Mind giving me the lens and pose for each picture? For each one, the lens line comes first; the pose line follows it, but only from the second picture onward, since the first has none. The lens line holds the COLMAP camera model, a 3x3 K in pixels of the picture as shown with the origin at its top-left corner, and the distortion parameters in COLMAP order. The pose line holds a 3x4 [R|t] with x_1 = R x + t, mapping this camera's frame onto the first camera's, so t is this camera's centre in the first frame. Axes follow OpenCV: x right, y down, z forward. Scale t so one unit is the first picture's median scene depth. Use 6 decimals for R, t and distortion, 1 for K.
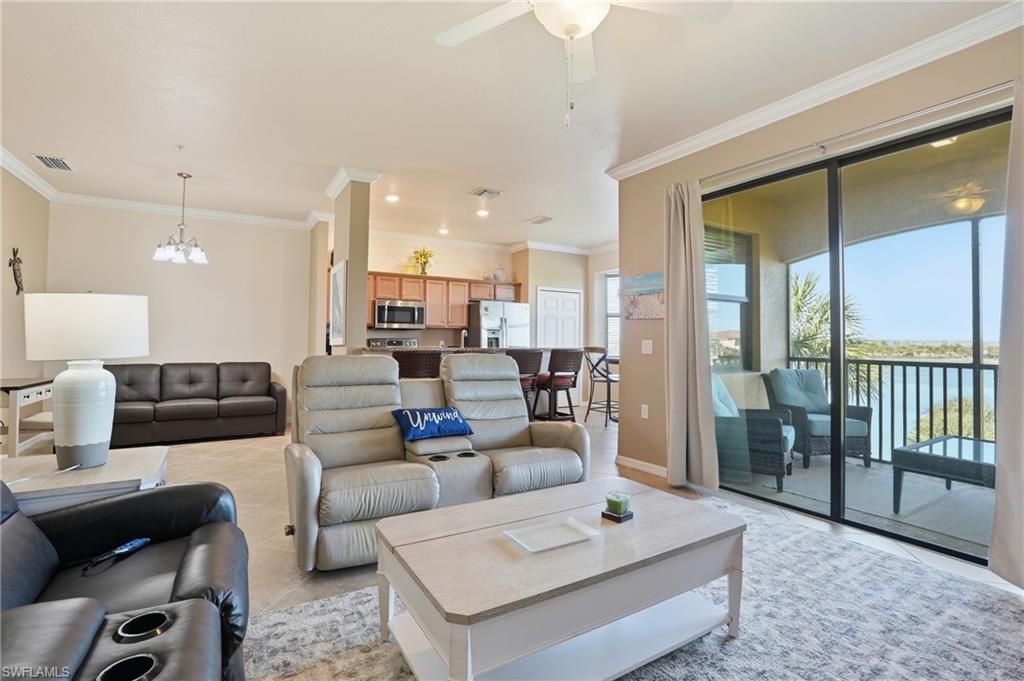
lens RADIAL K [[477.9, 0, 506.2], [0, 477.9, 328.7], [0, 0, 1]] dist [-0.062457, 0.020417]
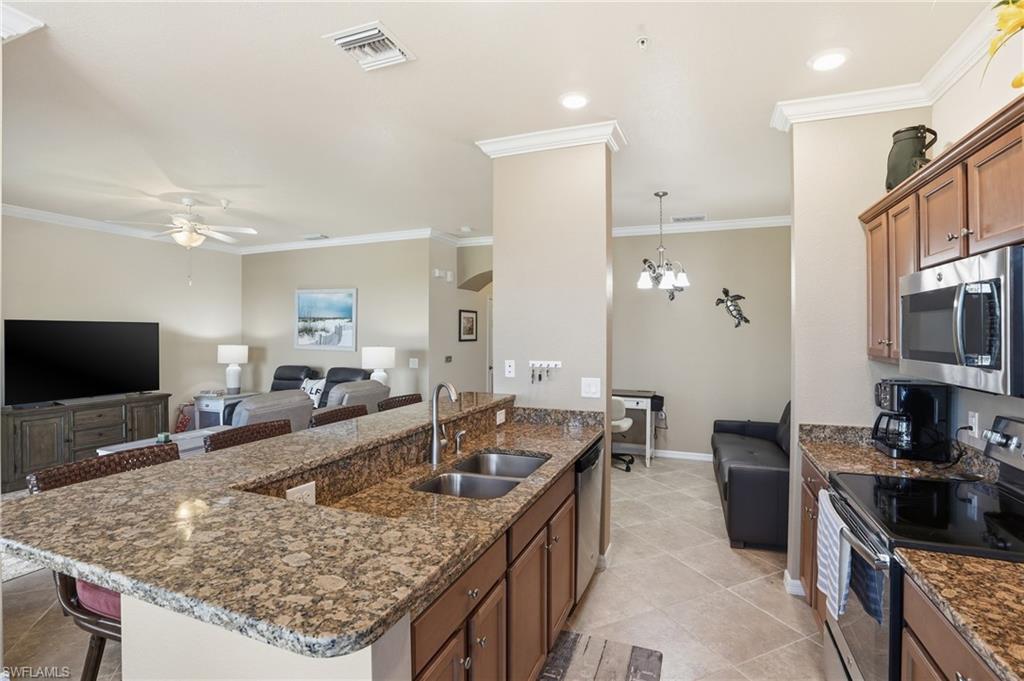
lens RADIAL K [[477.9, 0, 508.0], [0, 477.9, 337.5], [0, 0, 1]] dist [-0.062457, 0.020417]
pose [[-0.792769, -0.003596, -0.609511, 0.084815], [0.007566, 0.999847, -0.015740, -0.021232], [0.609475, -0.017090, -0.792621, 1.067162]]
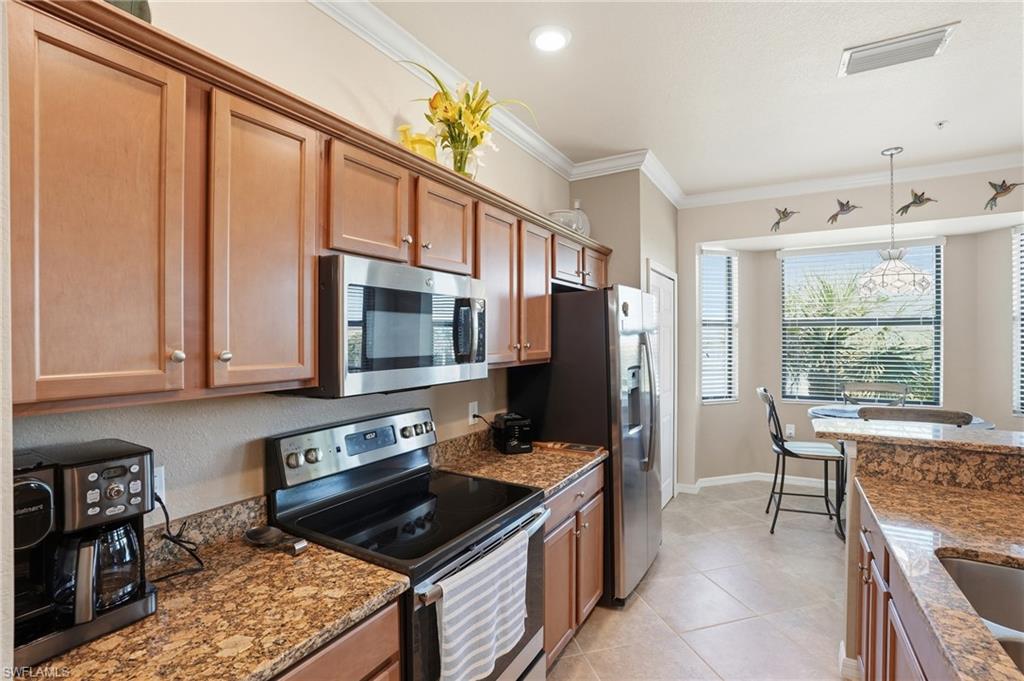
lens RADIAL K [[477.9, 0, 515.9], [0, 477.9, 340.0], [0, 0, 1]] dist [-0.062457, 0.020417]
pose [[0.870360, -0.013142, 0.492241, -0.304688], [-0.001266, 0.999581, 0.028926, -0.030679], [-0.492415, -0.025799, 0.869978, 0.786790]]
